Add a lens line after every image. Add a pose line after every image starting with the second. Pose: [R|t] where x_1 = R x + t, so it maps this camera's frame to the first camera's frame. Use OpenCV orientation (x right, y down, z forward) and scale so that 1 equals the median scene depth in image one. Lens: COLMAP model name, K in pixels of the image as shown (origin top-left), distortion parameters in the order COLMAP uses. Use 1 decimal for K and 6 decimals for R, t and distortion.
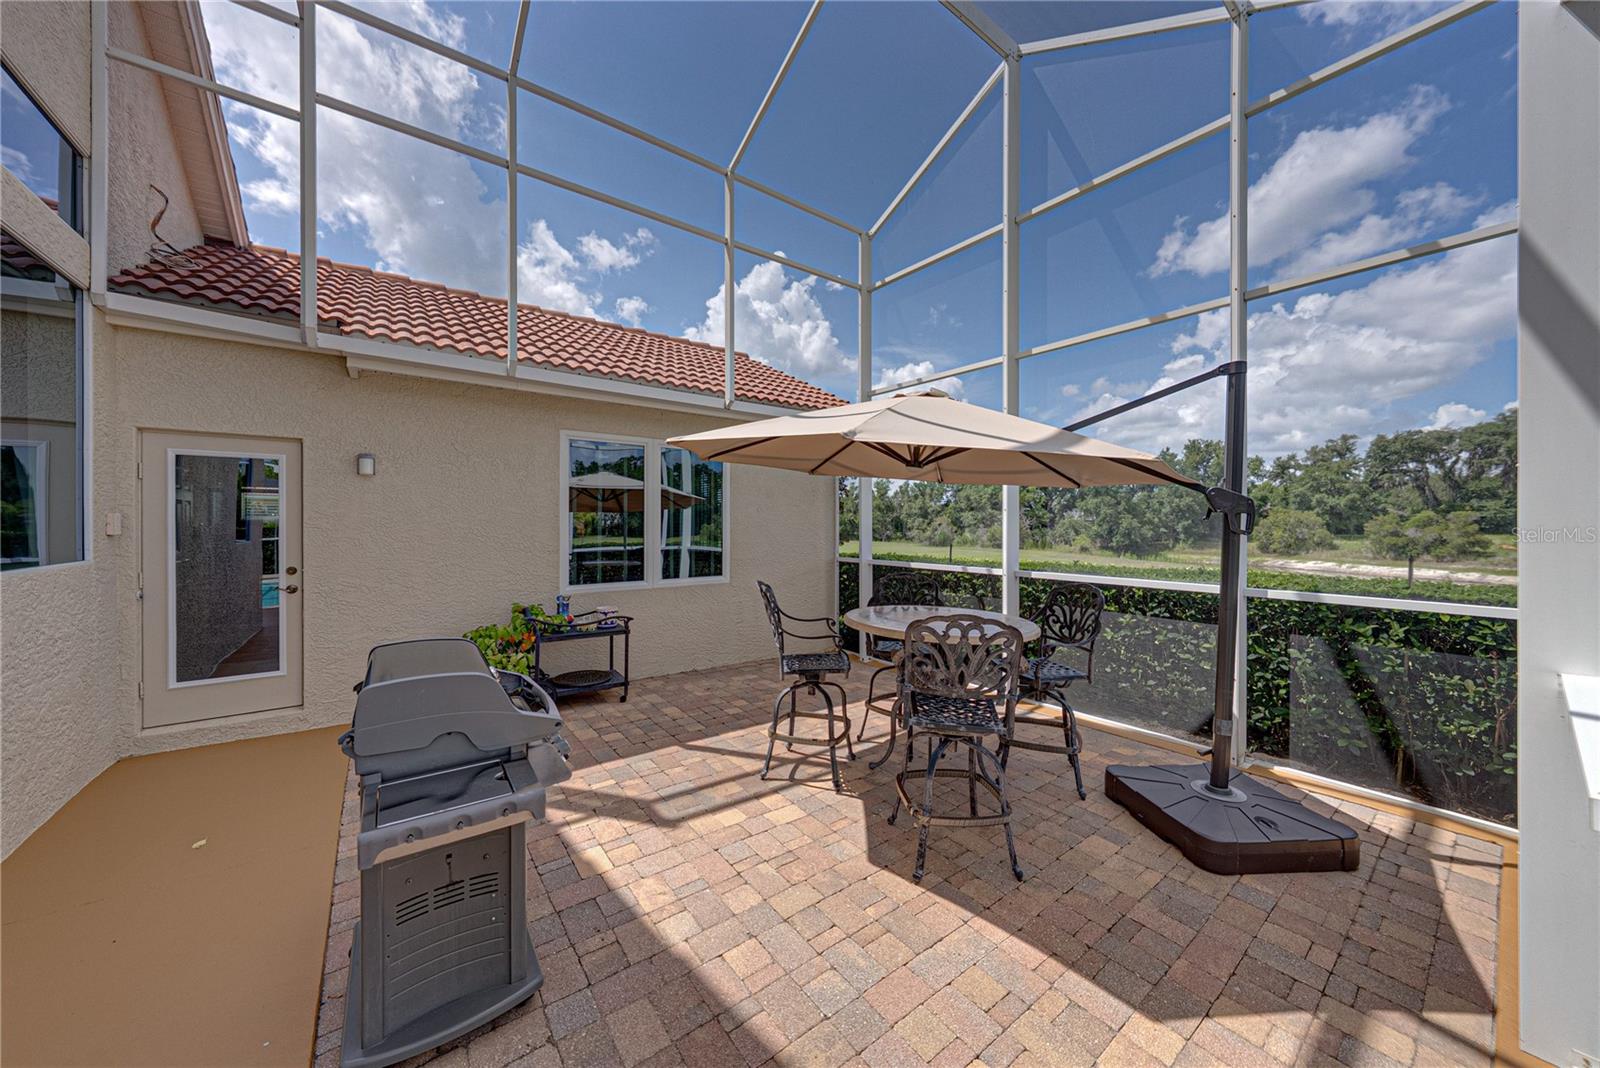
lens RADIAL K [[558.7, 0, 808.1], [0, 558.7, 525.9], [0, 0, 1]] dist [-0.003667, -0.000274]
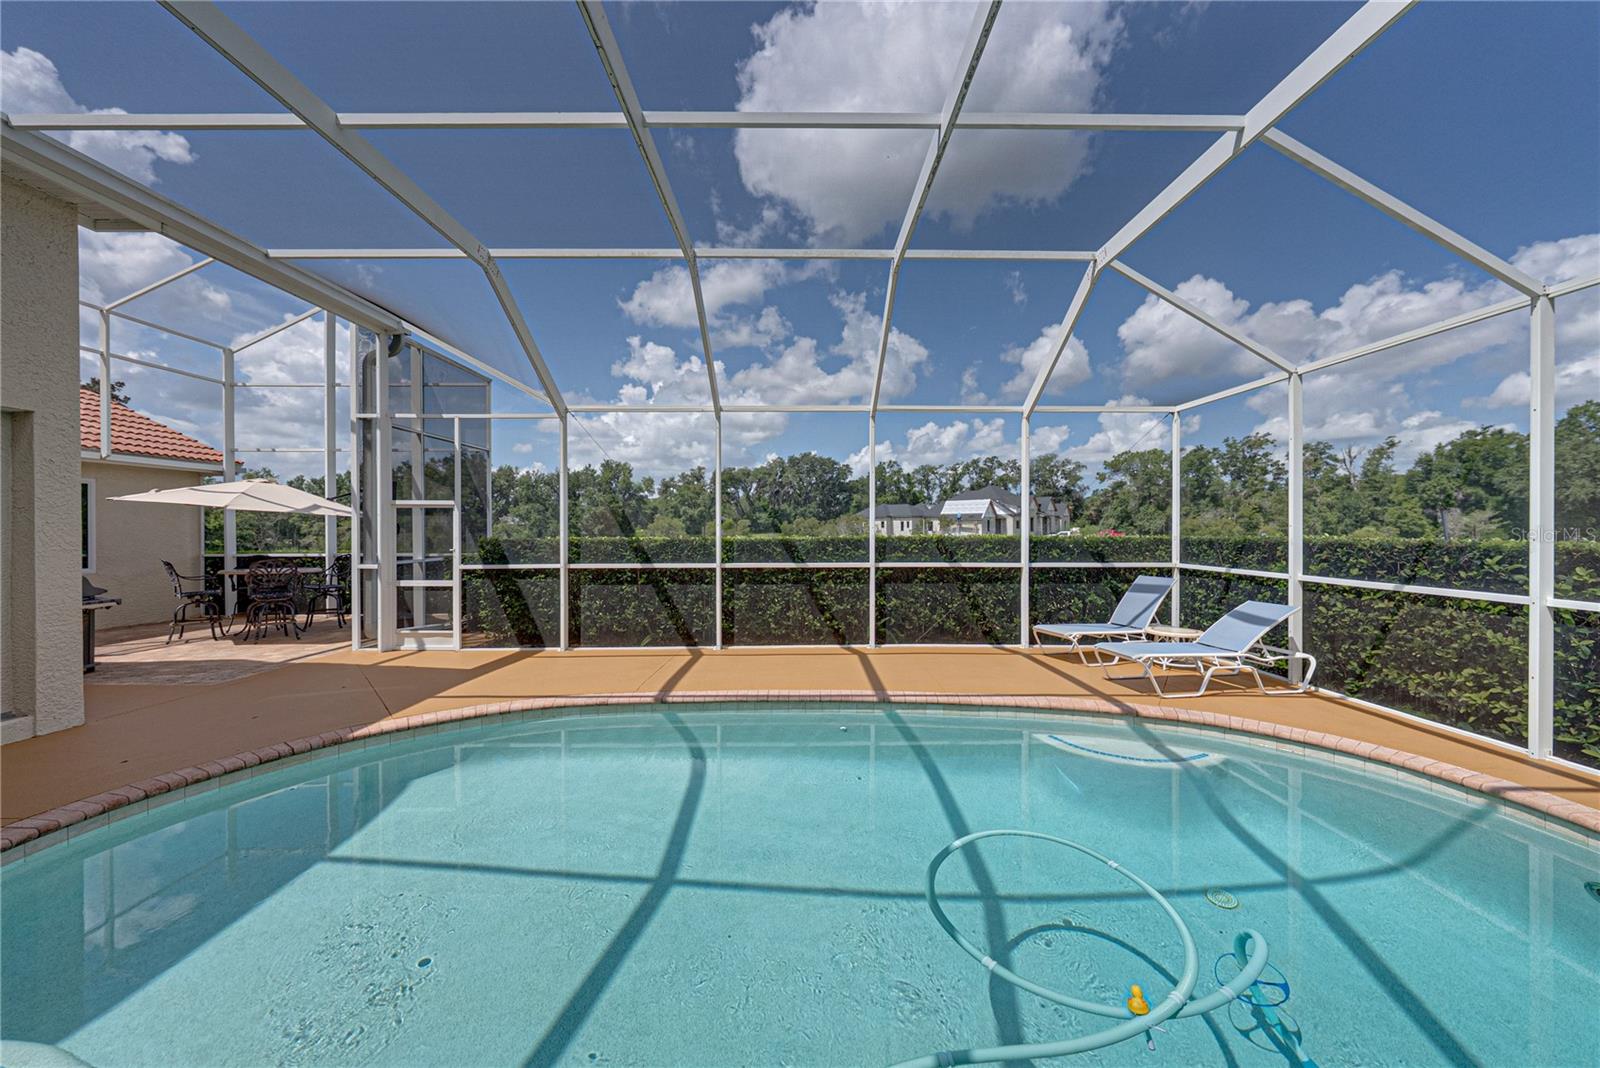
lens RADIAL K [[548.3, 0, 811.6], [0, 548.3, 534.3], [0, 0, 1]] dist [-0.008553, 0.001863]
pose [[0.598696, -0.014302, 0.800848, -0.019274], [0.007934, 0.999897, 0.011925, 0.000032], [-0.800937, -0.000785, 0.598748, -0.160744]]
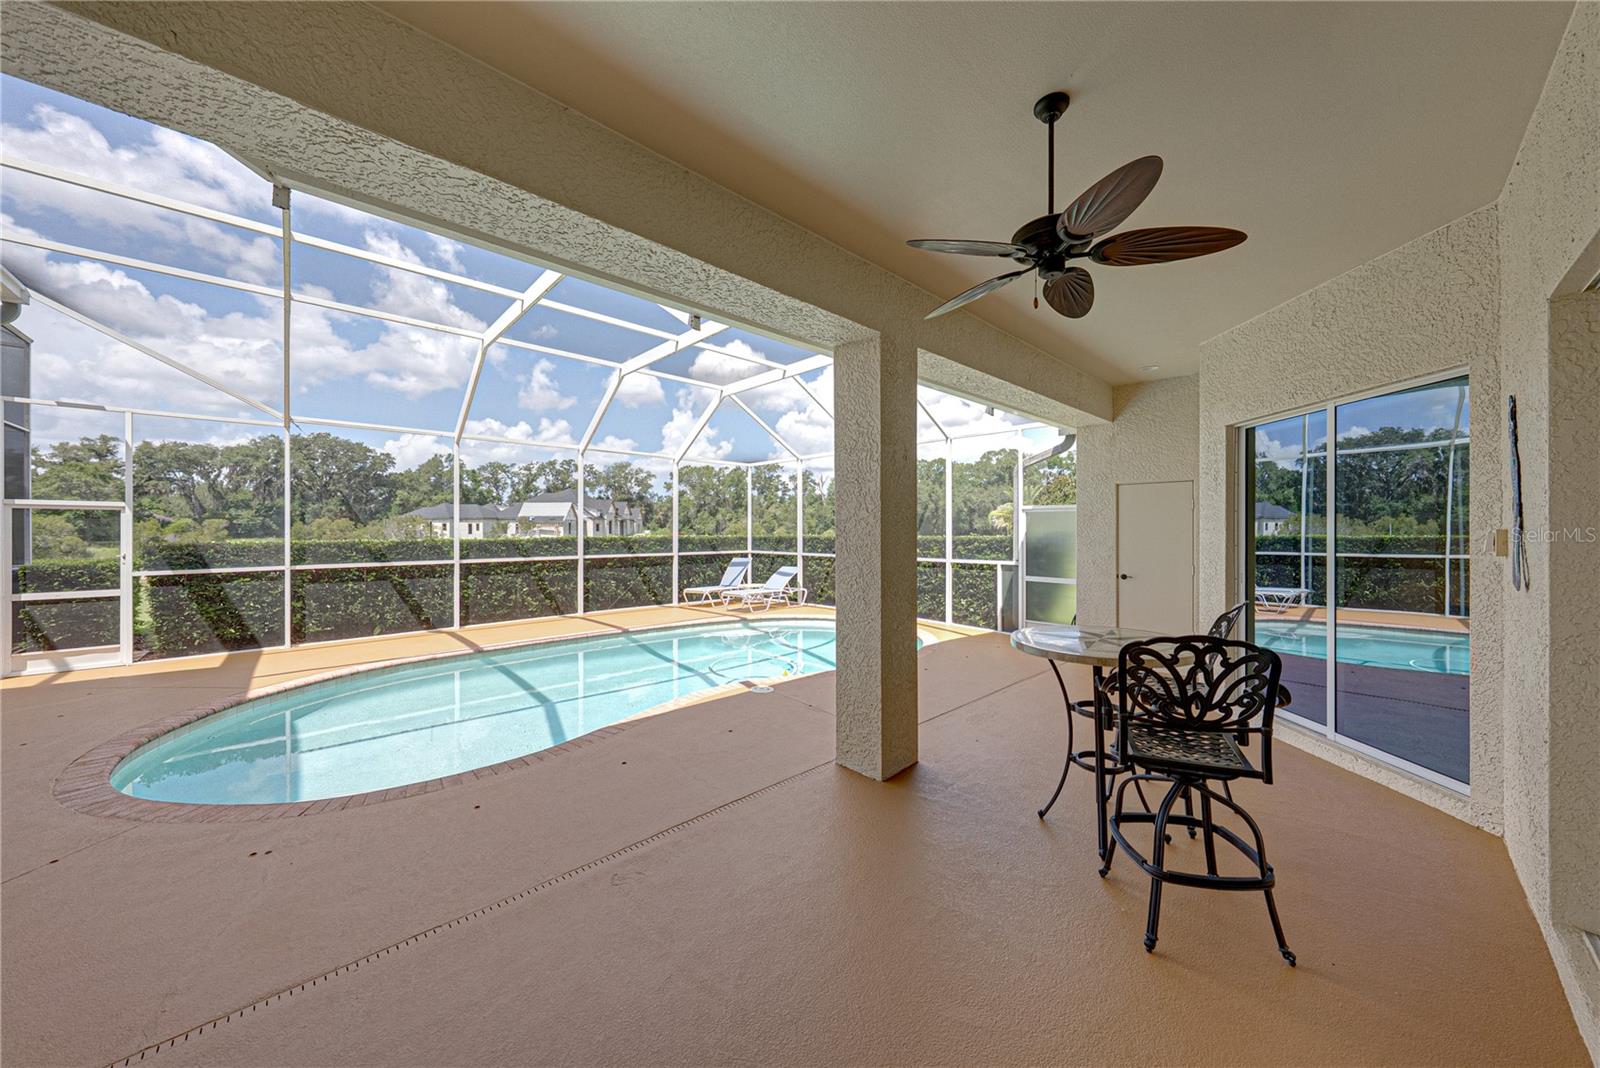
lens RADIAL K [[548.3, 0, 795.2], [0, 548.3, 531.1], [0, 0, 1]] dist [-0.008553, 0.001863]
pose [[-0.087178, -0.007364, 0.996166, -0.106069], [0.006359, 0.999948, 0.007949, -0.000980], [-0.996172, 0.007028, -0.087126, -0.150823]]
